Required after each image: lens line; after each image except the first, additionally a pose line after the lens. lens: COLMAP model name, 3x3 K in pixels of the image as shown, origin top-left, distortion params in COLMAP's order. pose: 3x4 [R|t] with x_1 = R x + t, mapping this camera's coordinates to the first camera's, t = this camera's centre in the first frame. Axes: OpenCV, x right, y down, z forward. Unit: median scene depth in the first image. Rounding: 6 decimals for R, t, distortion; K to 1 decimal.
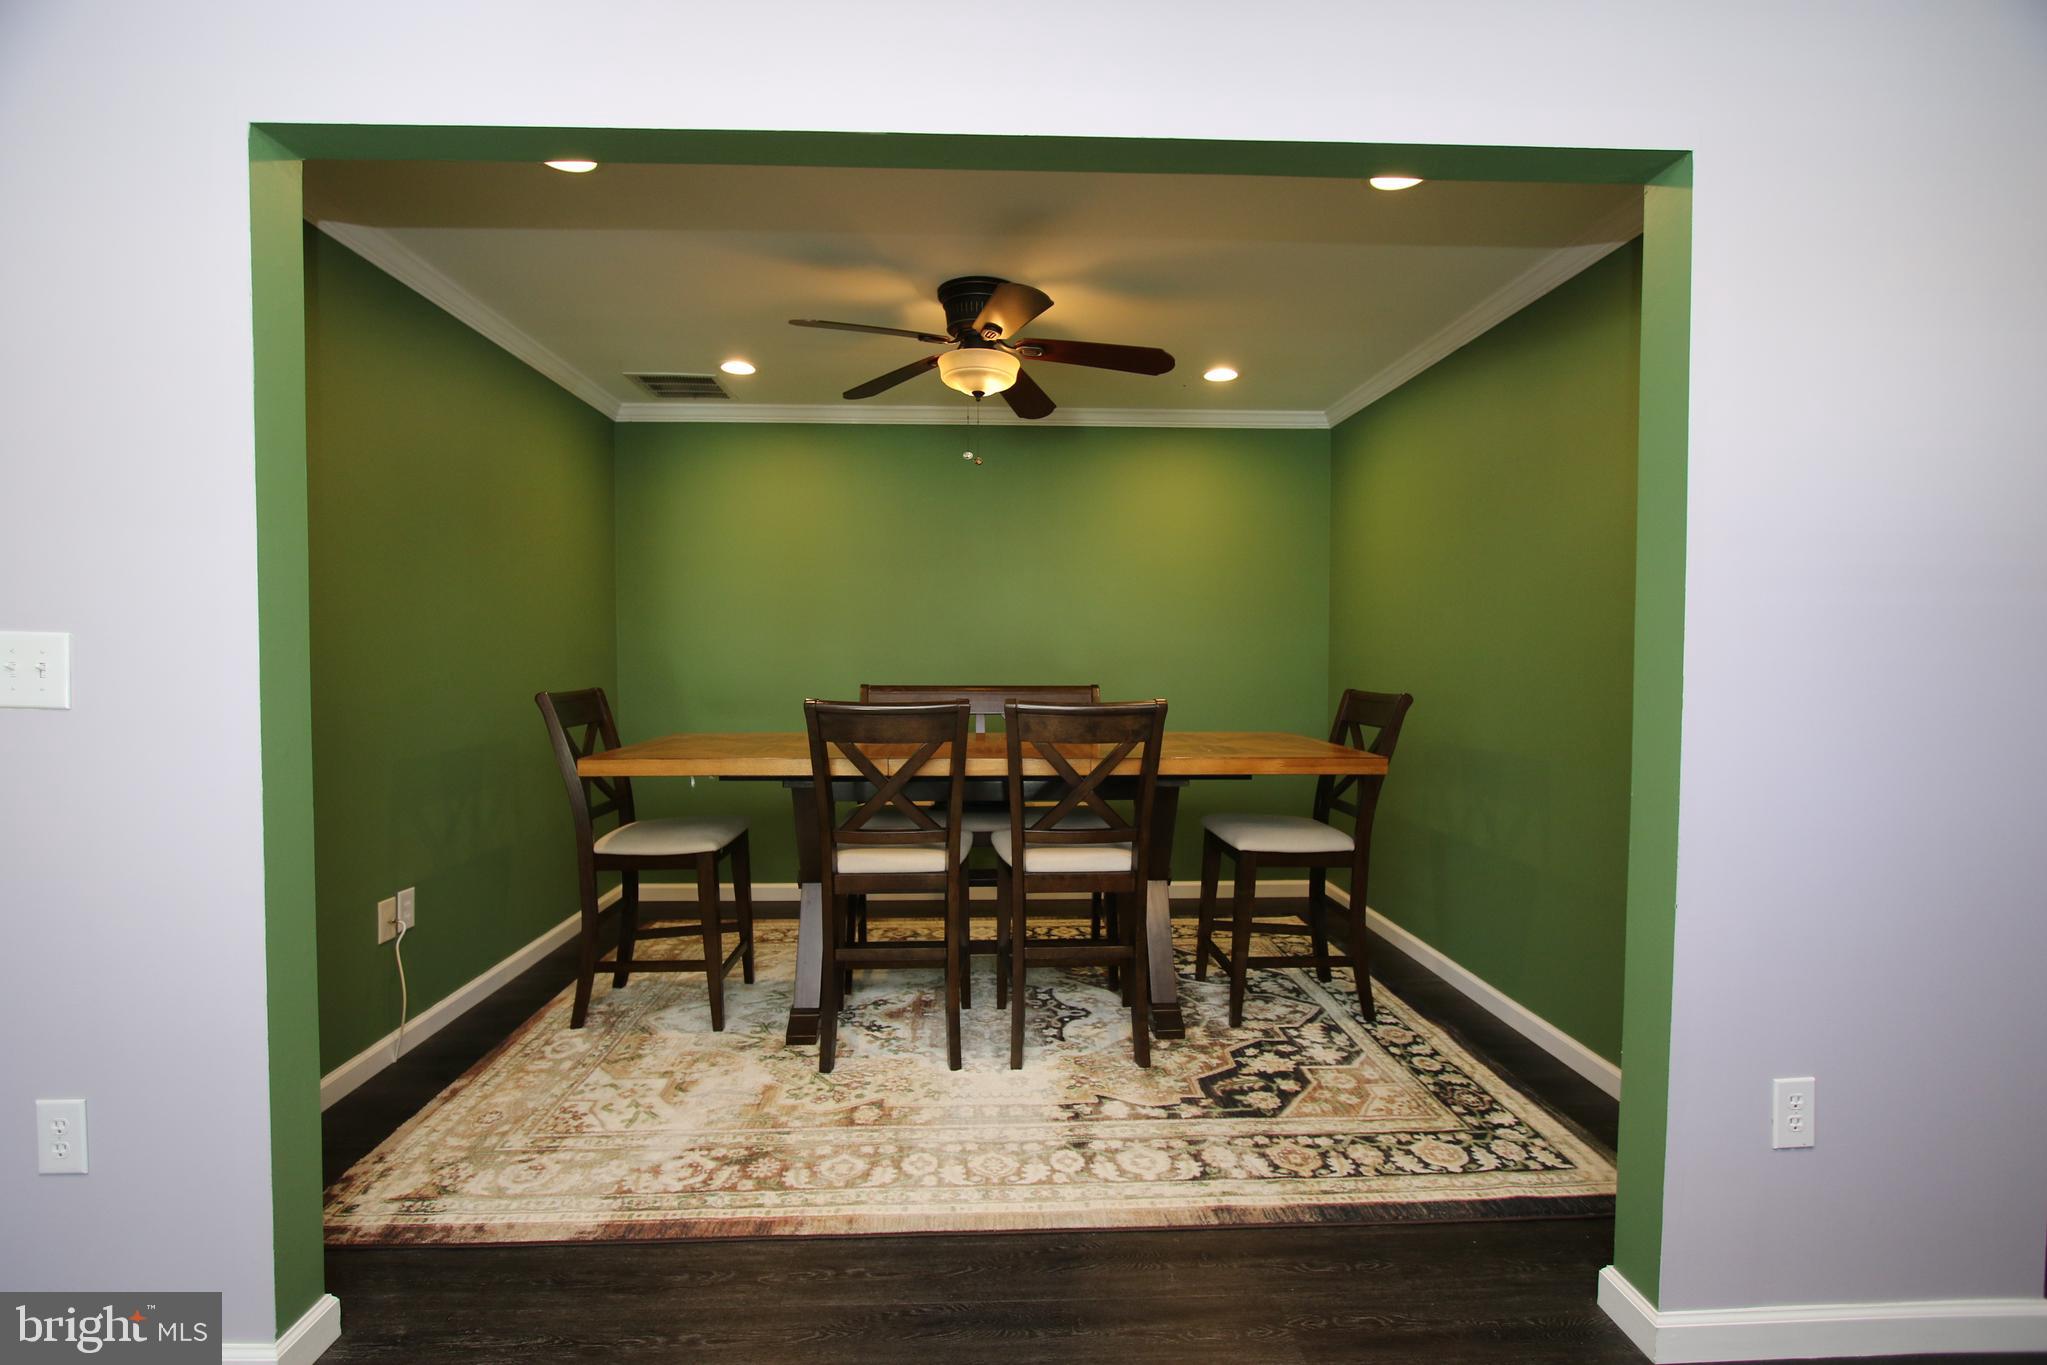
lens RADIAL K [[941.2, 0, 1018.1], [0, 941.2, 688.9], [0, 0, 1]] dist [-0.014302, 0.001193]
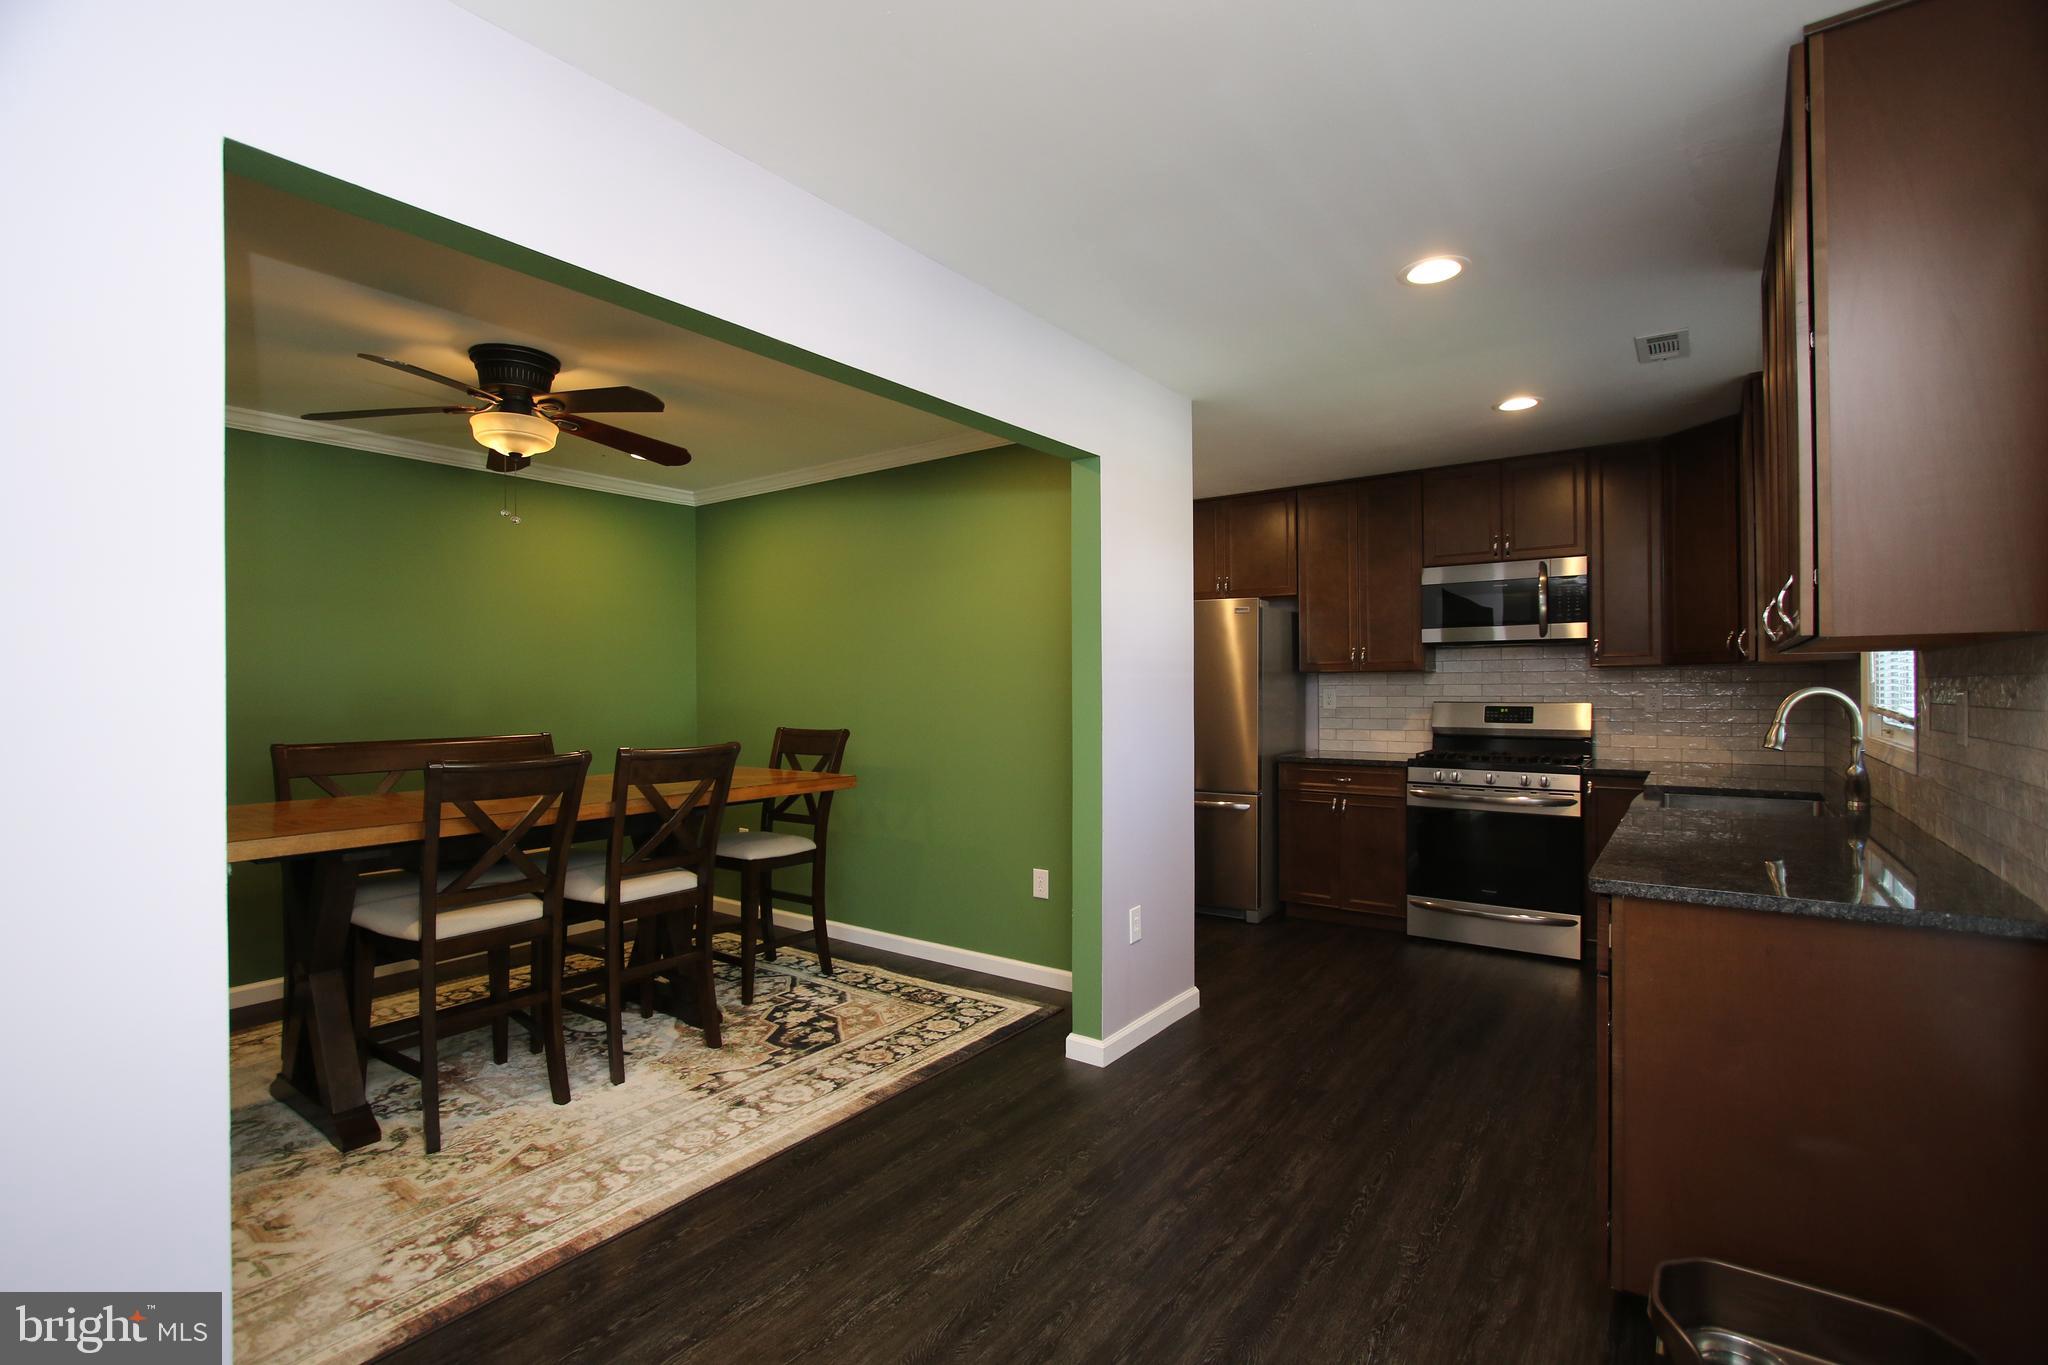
lens RADIAL K [[941.7, 0, 1021.5], [0, 941.7, 687.8], [0, 0, 1]] dist [-0.014302, 0.001193]
pose [[0.616877, -0.004890, 0.787045, -0.607547], [0.033519, 0.999237, -0.020064, -0.022664], [-0.786346, 0.038757, 0.616570, -0.070638]]
